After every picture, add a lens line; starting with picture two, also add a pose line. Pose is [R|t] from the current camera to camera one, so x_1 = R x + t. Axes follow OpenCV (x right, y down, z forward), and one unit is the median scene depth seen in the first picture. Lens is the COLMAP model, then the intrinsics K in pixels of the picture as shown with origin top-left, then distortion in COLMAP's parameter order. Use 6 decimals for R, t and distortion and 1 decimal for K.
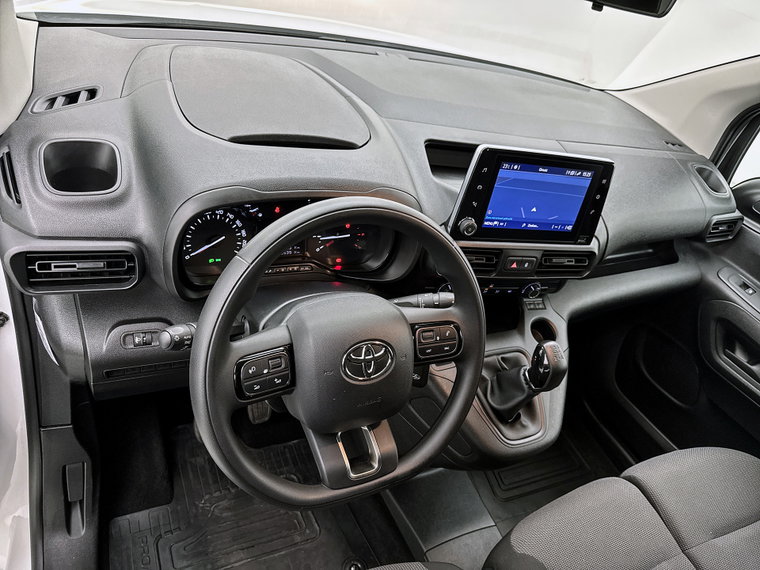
lens RADIAL K [[554.9, 0, 378.3], [0, 554.9, 282.5], [0, 0, 1]] dist [0.051986, -0.073308]
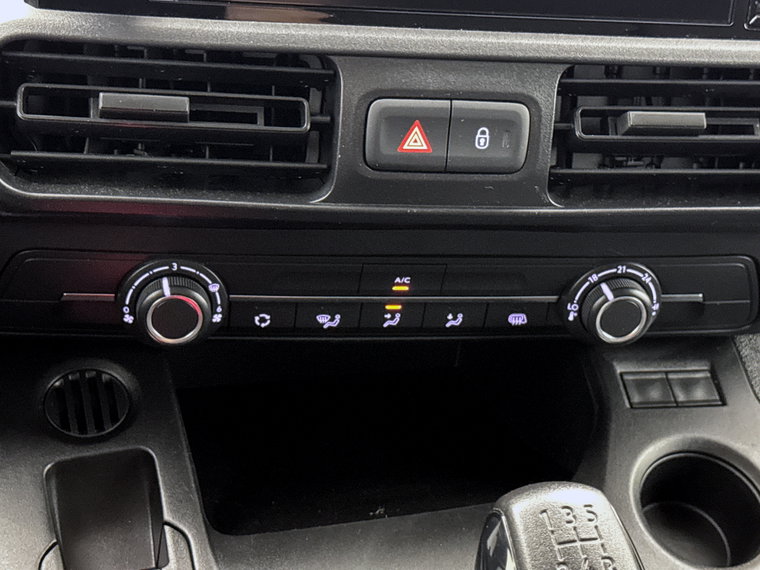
lens RADIAL K [[1435.2, 0, 385.6], [0, 1435.2, 281.0], [0, 0, 1]] dist [0.077715, 0.000000]
pose [[0.980184, -0.071936, -0.184567, 0.360522], [0.036410, 0.981283, -0.189097, 0.131855], [0.194716, 0.178630, 0.964457, 0.543359]]
